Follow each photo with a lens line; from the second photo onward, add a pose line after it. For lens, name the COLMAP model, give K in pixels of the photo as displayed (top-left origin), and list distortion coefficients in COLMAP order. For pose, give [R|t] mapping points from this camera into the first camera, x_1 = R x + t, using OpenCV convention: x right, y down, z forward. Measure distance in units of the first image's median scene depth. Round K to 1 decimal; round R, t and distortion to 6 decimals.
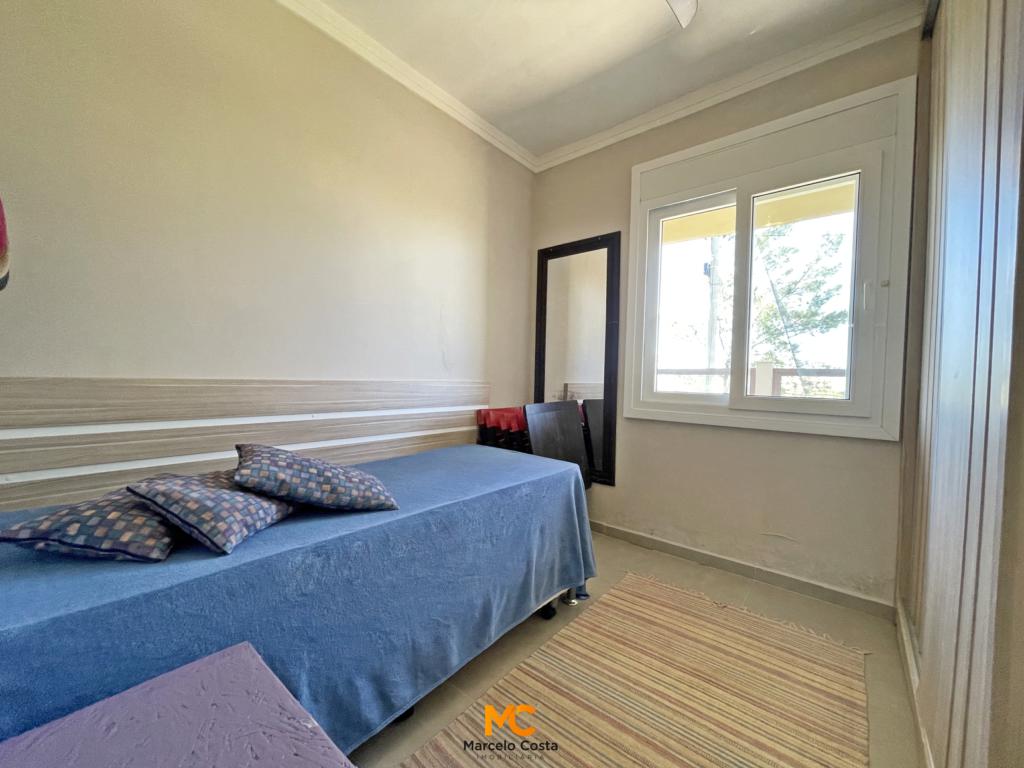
lens RADIAL K [[414.4, 0, 506.4], [0, 414.4, 388.5], [0, 0, 1]] dist [0.000585, -0.002664]
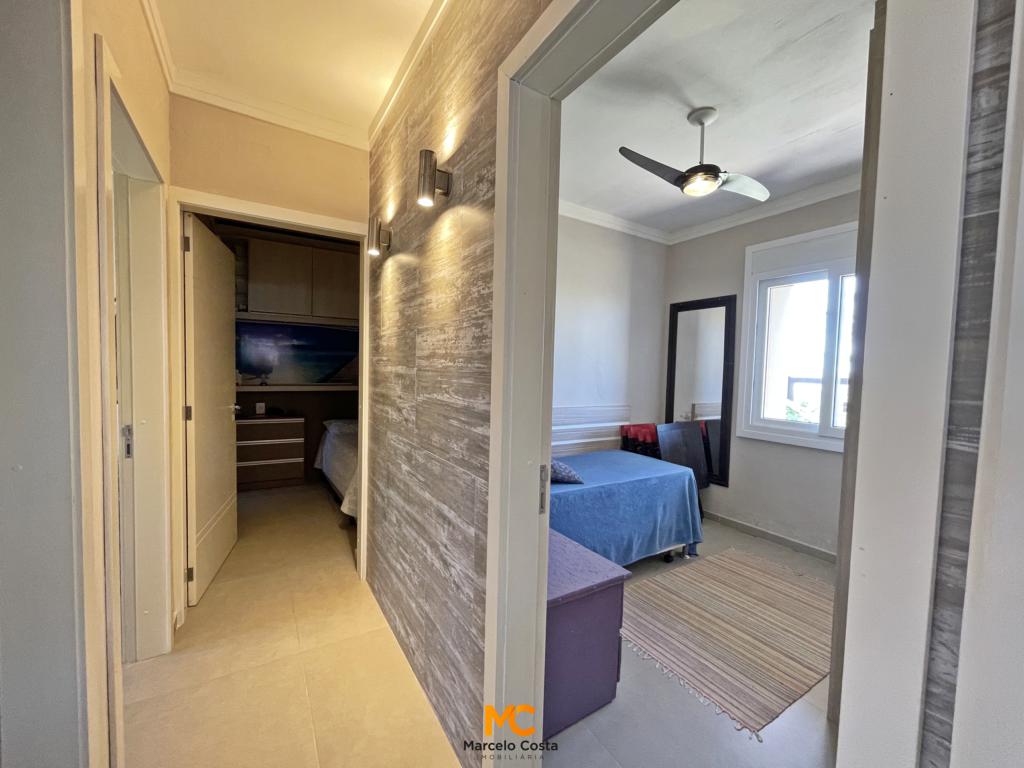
lens RADIAL K [[414.4, 0, 506.4], [0, 414.4, 388.5], [0, 0, 1]] dist [0.000585, -0.002664]
pose [[0.949539, 0.015000, -0.313291, -0.001663], [-0.012119, 0.999864, 0.011141, -0.106722], [0.313416, -0.006782, 0.949592, -0.584701]]
